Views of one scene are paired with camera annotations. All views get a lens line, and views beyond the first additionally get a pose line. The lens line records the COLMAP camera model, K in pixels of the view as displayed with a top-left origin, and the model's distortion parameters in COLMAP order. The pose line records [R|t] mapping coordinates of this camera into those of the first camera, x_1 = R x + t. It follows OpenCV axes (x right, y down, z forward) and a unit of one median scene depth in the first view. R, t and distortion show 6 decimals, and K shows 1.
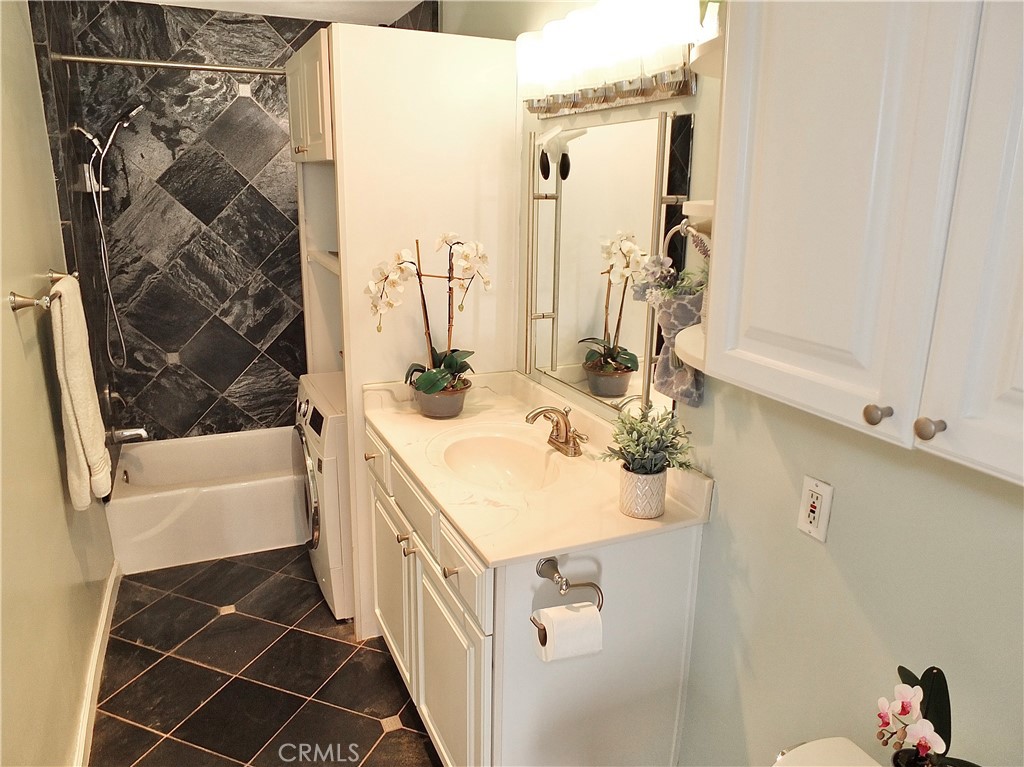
lens RADIAL K [[696.2, 0, 509.2], [0, 696.2, 383.4], [0, 0, 1]] dist [-0.044628, 0.020852]
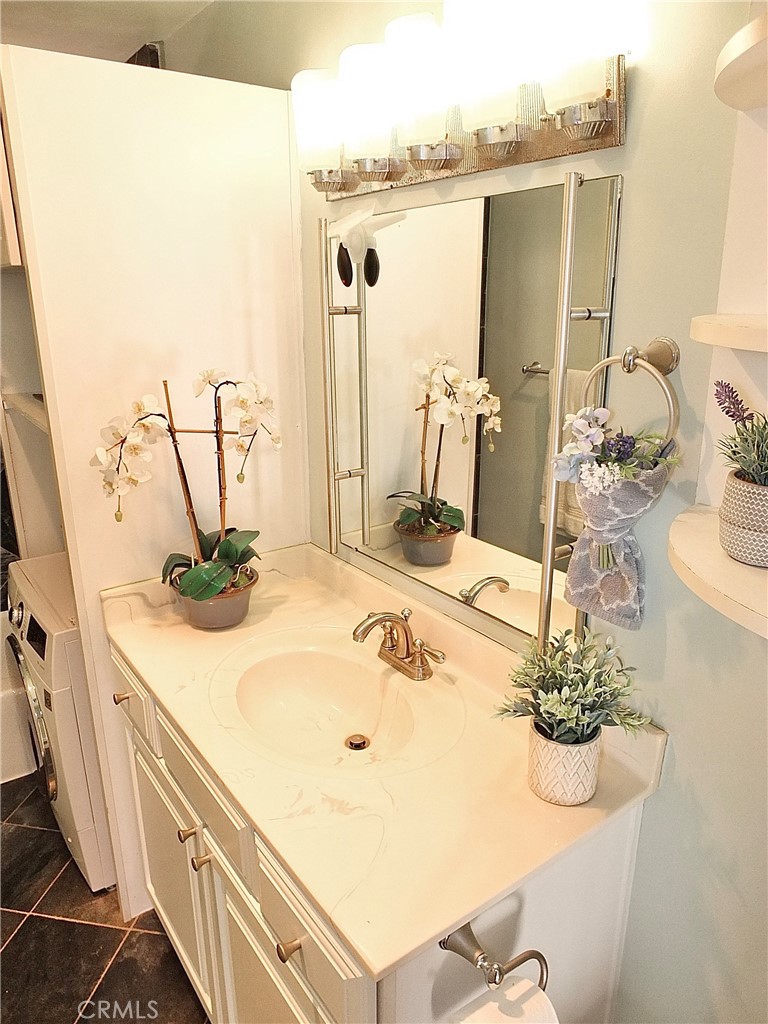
lens RADIAL K [[696.2, 0, 383.7], [0, 696.2, 517.7], [0, 0, 1]] dist [-0.044628, 0.020852]
pose [[0.979442, -0.081607, 0.184482, -0.058450], [0.074964, 0.996271, 0.042714, -0.085259], [-0.187279, -0.028006, 0.981907, 0.289072]]
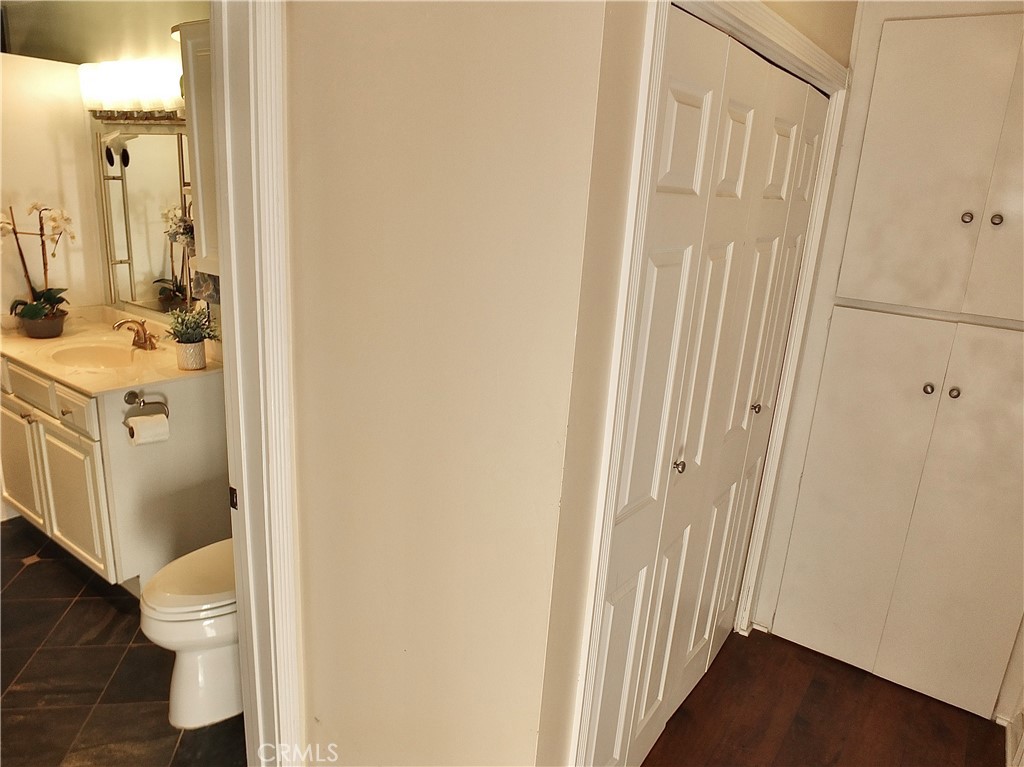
lens RADIAL K [[656.8, 0, 496.6], [0, 656.8, 373.6], [0, 0, 1]] dist [-0.036501, 0.002416]
pose [[0.858281, -0.101094, 0.503125, 0.019197], [0.084561, 0.994863, 0.055648, 0.130215], [-0.506166, -0.005217, 0.862420, -0.572816]]
